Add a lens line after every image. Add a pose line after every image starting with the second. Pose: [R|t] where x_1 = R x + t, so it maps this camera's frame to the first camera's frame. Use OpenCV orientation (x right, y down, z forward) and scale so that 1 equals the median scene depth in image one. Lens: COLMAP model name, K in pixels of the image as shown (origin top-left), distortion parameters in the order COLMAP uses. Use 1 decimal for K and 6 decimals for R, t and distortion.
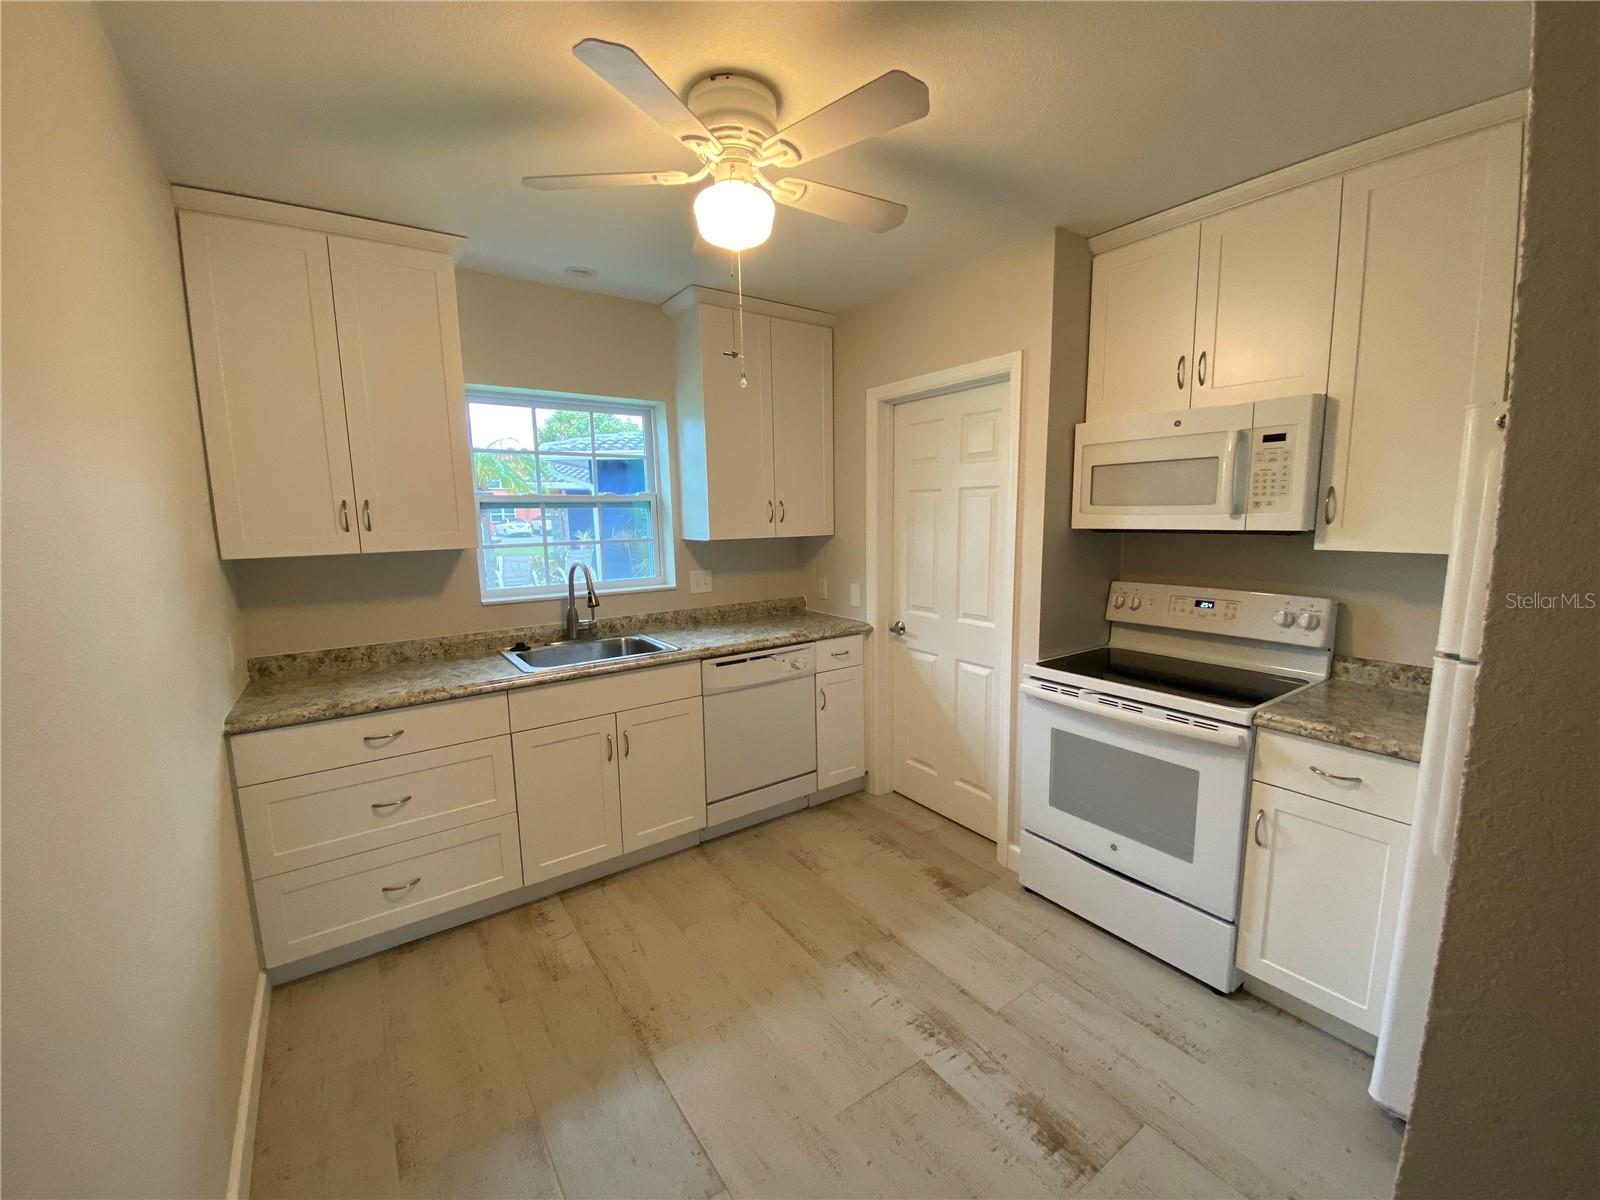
lens RADIAL K [[656.2, 0, 795.8], [0, 656.2, 597.4], [0, 0, 1]] dist [0.033251, -0.025841]
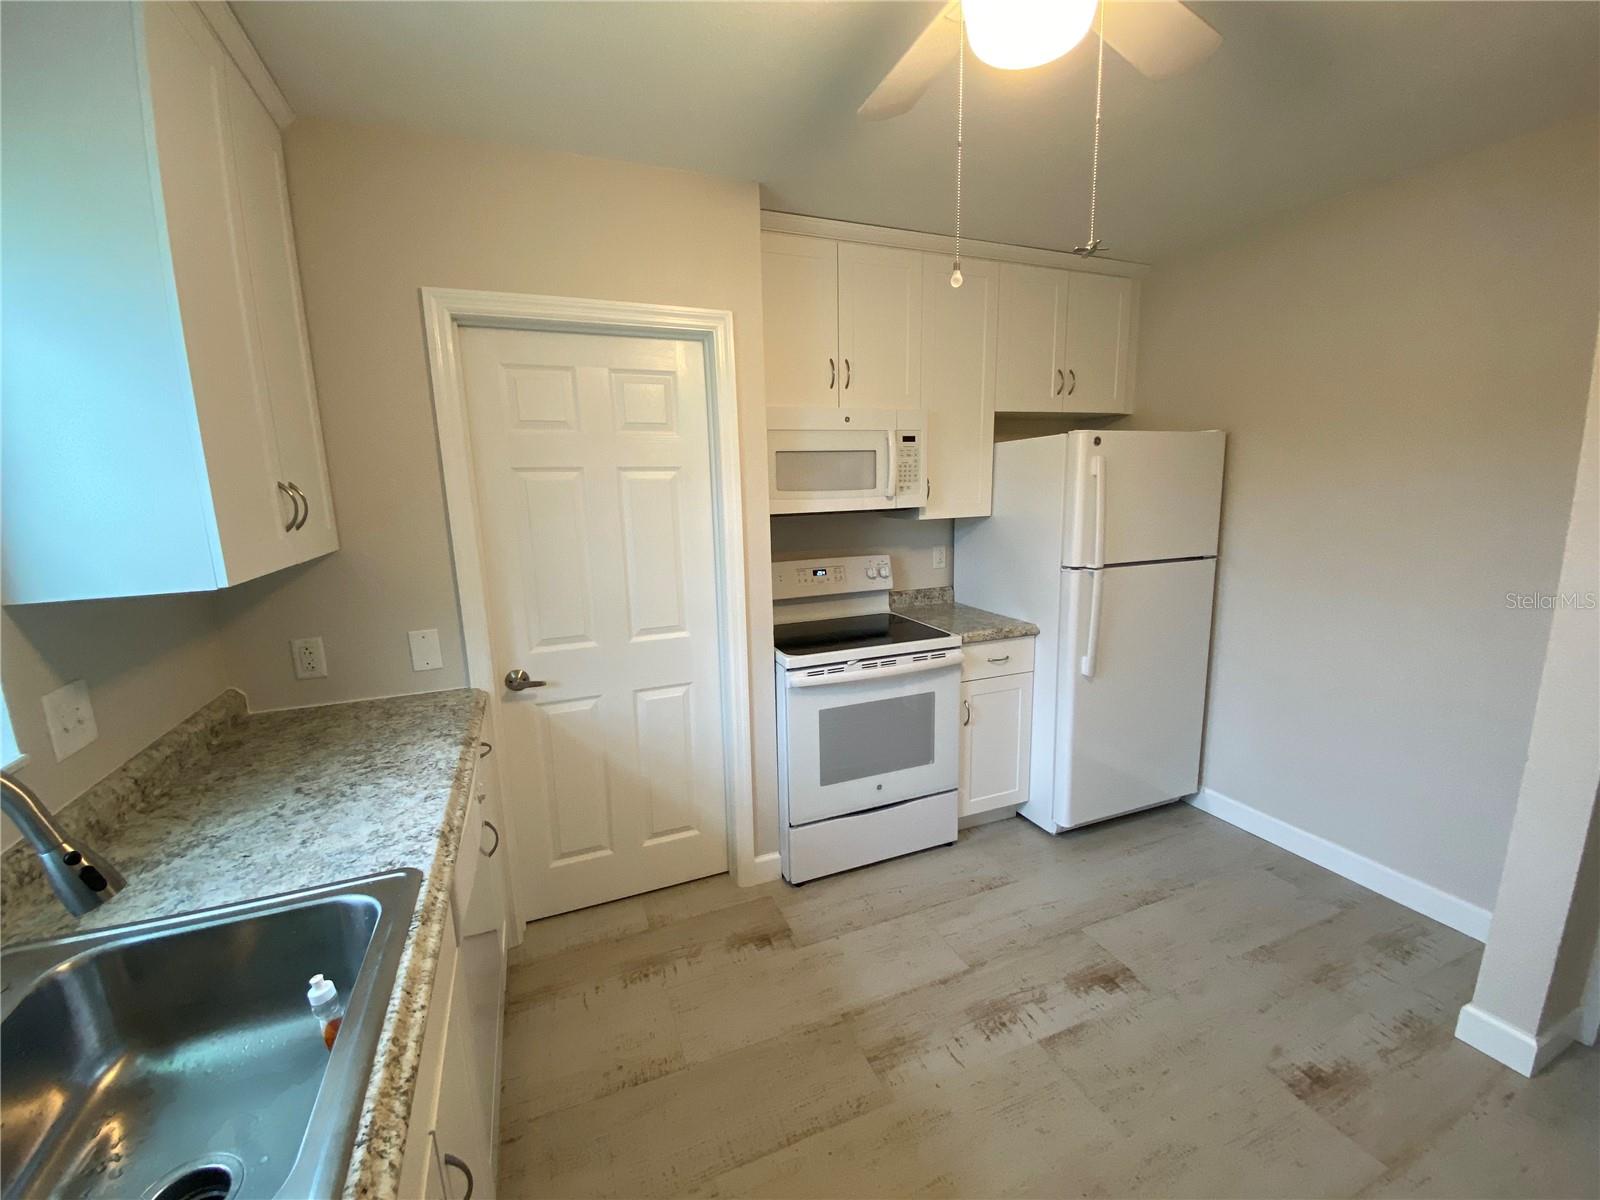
lens RADIAL K [[656.2, 0, 795.8], [0, 656.2, 597.4], [0, 0, 1]] dist [0.033251, -0.025841]
pose [[0.210517, -0.156479, 0.964986, -0.595889], [0.148317, 0.980792, 0.126686, -0.111747], [-0.966274, 0.116454, 0.229682, 0.835105]]
